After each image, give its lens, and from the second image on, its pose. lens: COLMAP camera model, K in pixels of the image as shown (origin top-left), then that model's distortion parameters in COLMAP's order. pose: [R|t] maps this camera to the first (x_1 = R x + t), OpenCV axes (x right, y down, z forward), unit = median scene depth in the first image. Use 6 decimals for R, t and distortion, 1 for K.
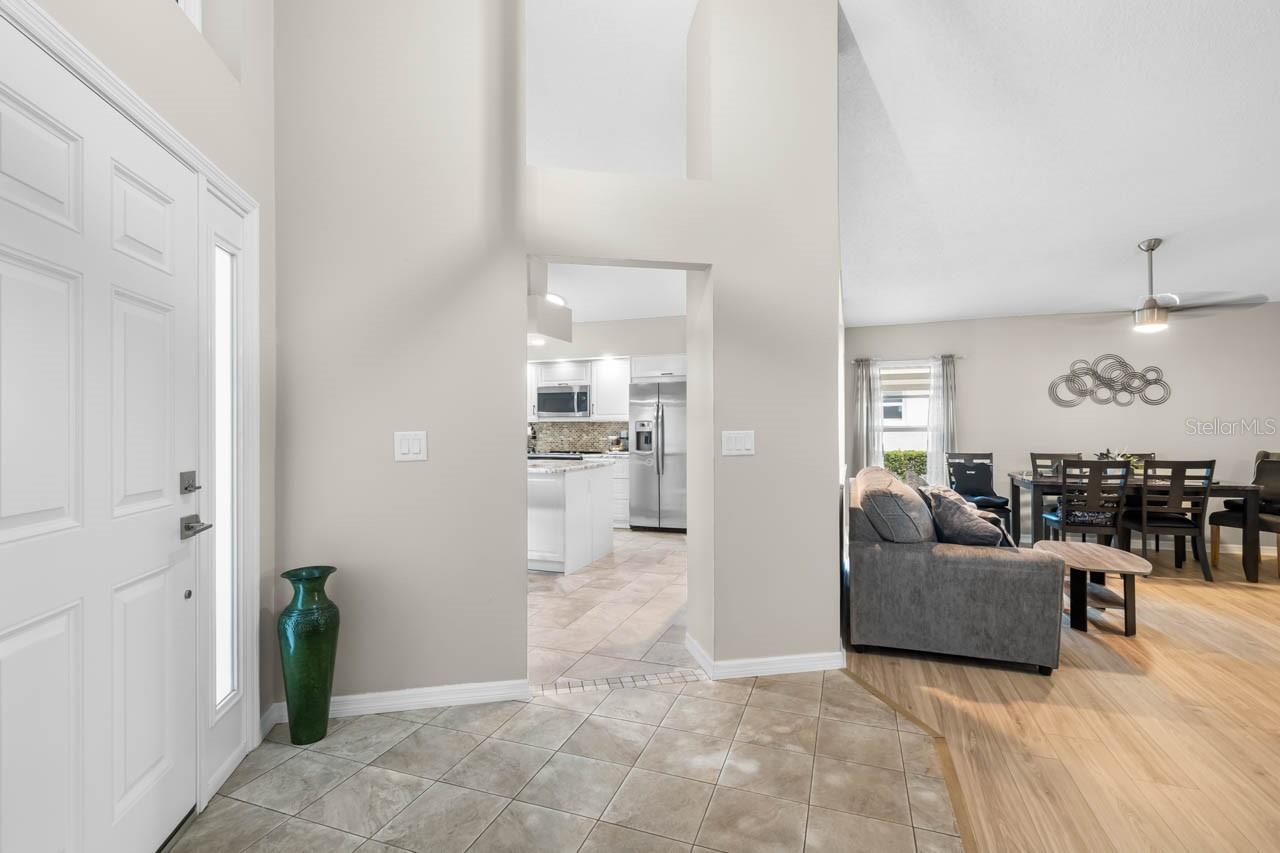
lens RADIAL K [[603.8, 0, 640.6], [0, 603.8, 418.7], [0, 0, 1]] dist [-0.000671, -0.000211]
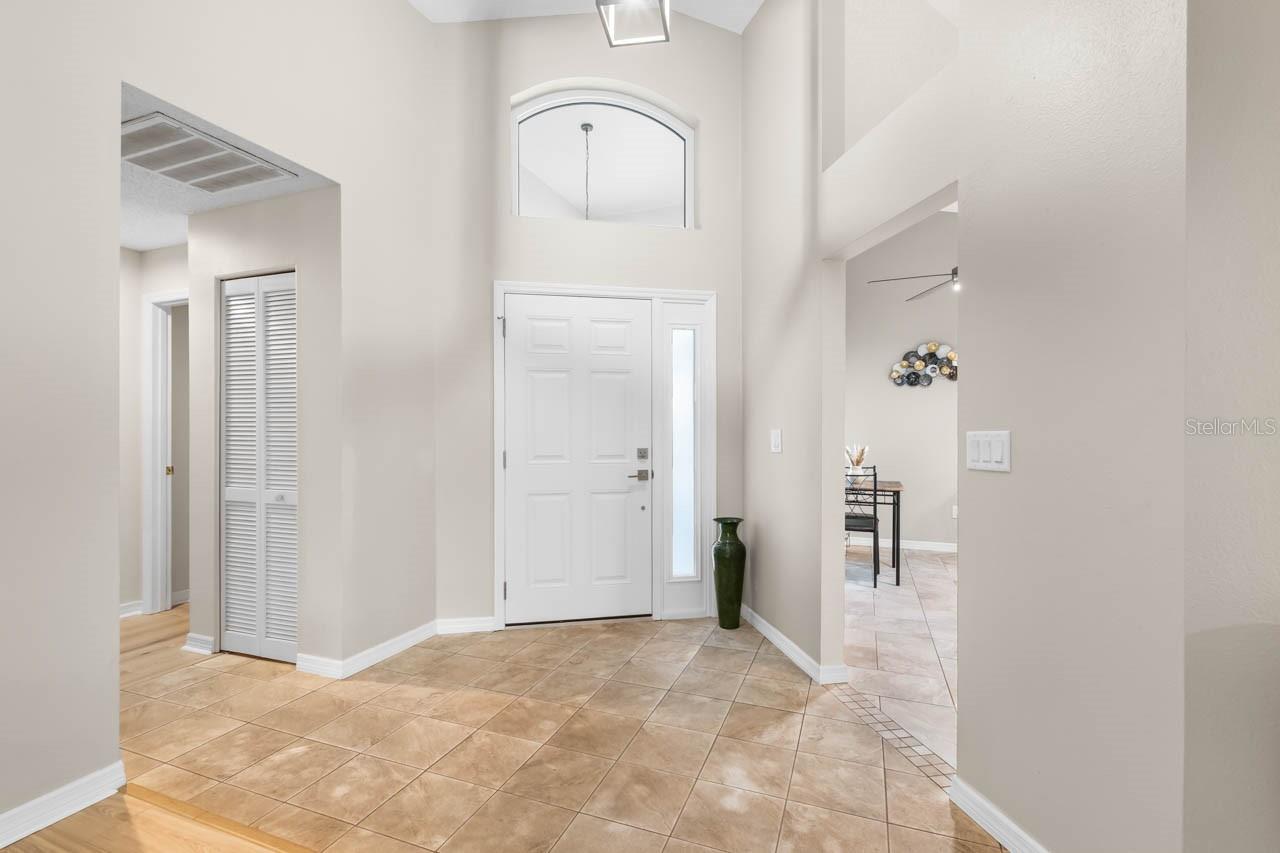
lens RADIAL K [[579.3, 0, 610.7], [0, 579.3, 426.2], [0, 0, 1]] dist [0.001284, 0.000011]
pose [[-0.064350, 0.002422, -0.997924, 1.048445], [0.013297, 0.999910, 0.001570, 0.006463], [0.997839, -0.013169, -0.064377, 0.873220]]
